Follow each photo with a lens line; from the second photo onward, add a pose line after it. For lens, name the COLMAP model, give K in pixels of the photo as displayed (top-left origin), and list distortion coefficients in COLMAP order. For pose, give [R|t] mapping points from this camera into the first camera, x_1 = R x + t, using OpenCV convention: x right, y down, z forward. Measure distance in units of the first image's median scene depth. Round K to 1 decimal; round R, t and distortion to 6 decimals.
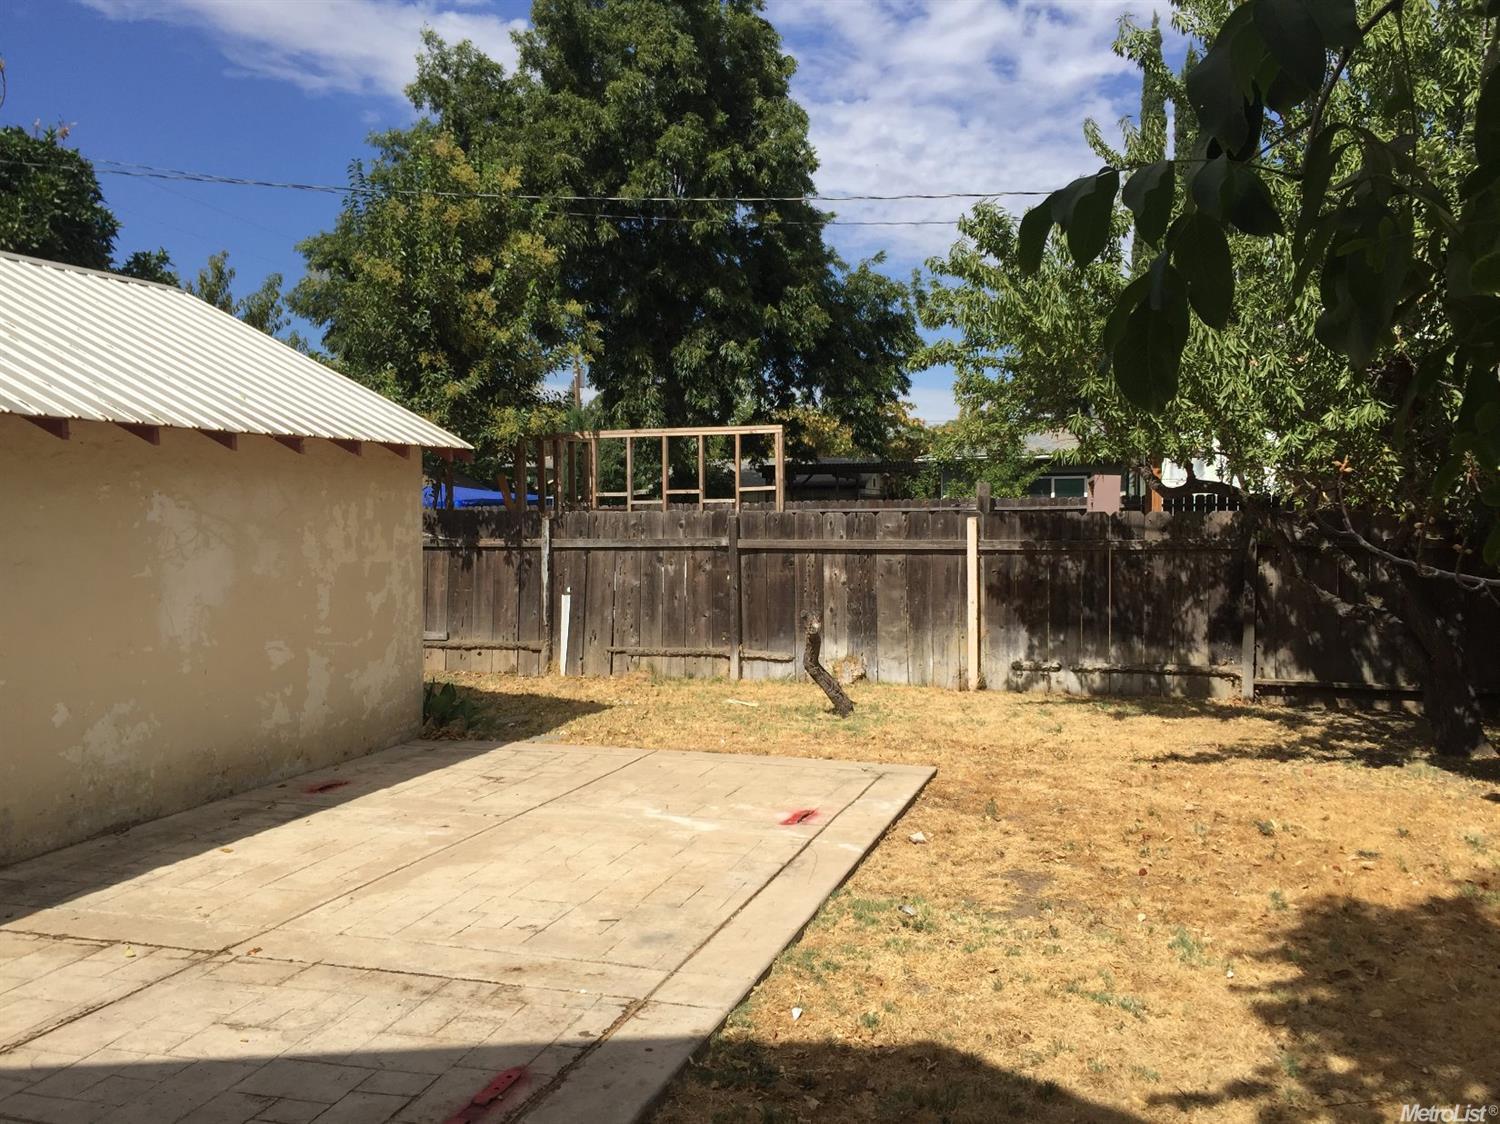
lens RADIAL K [[1305.0, 0, 750.3], [0, 1305.0, 544.5], [0, 0, 1]] dist [0.080337, -0.107798]
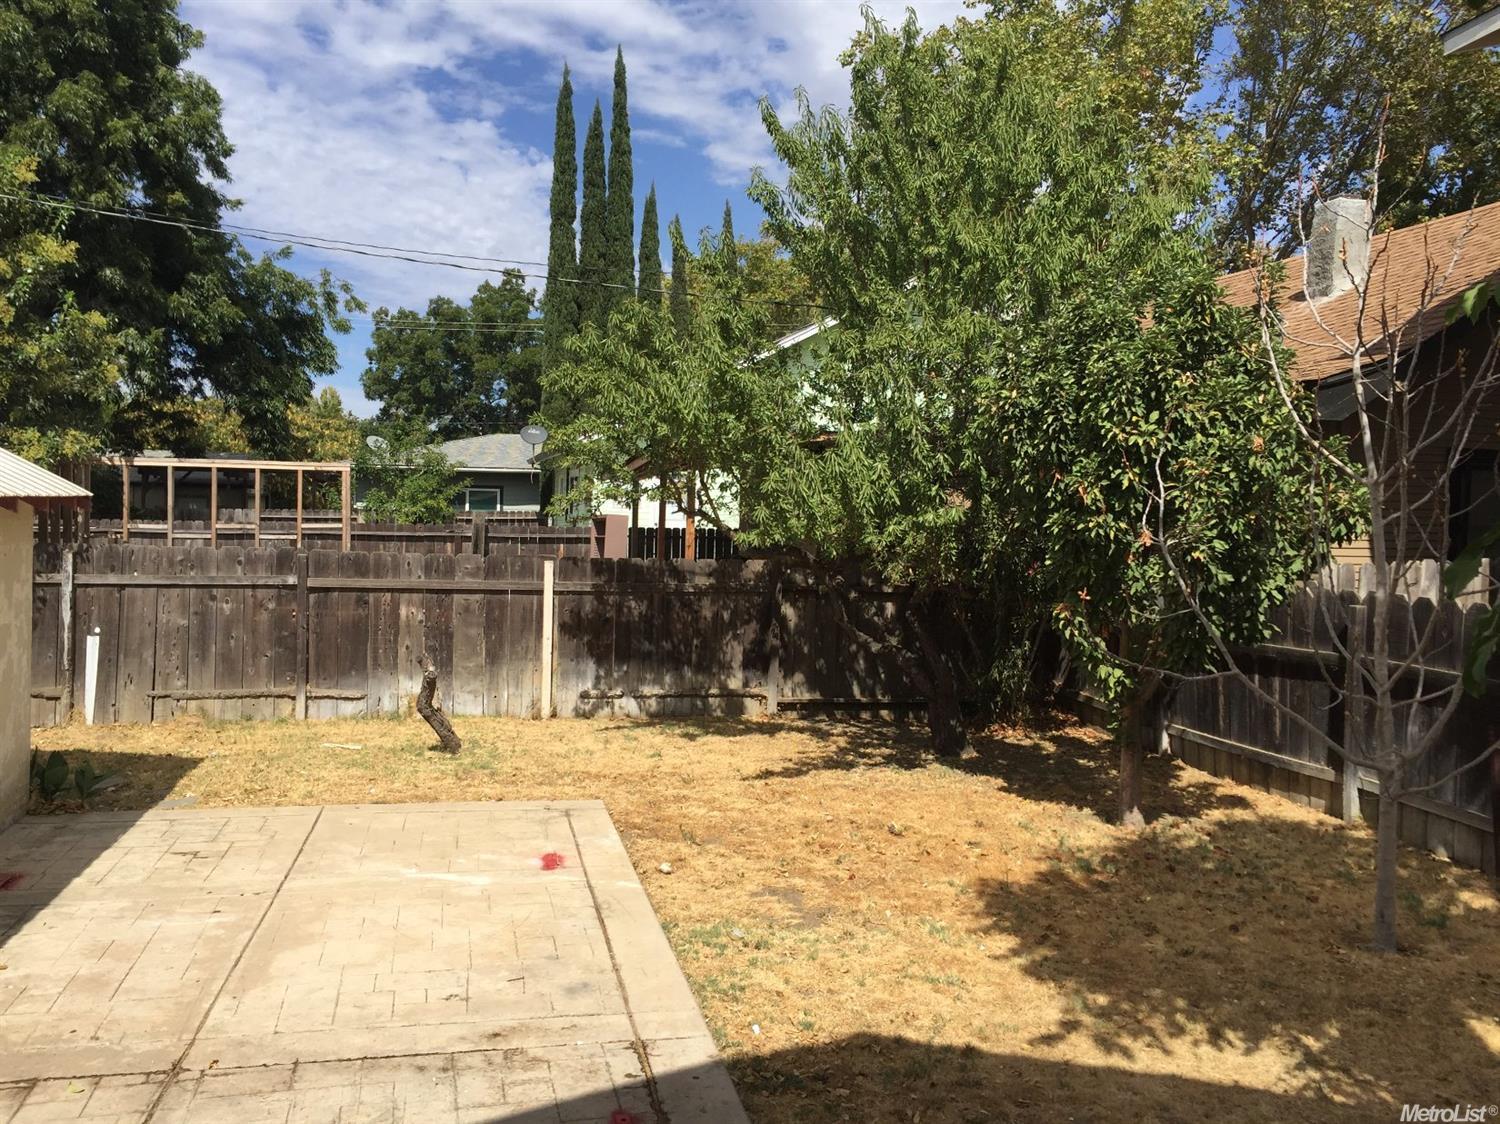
lens RADIAL K [[1305.0, 0, 750.3], [0, 1305.0, 544.5], [0, 0, 1]] dist [0.080337, -0.107798]
pose [[0.864272, 0.013444, 0.502845, -0.247498], [-0.019440, 0.999789, 0.006683, -0.047586], [-0.502649, -0.015551, 0.864351, -0.033755]]
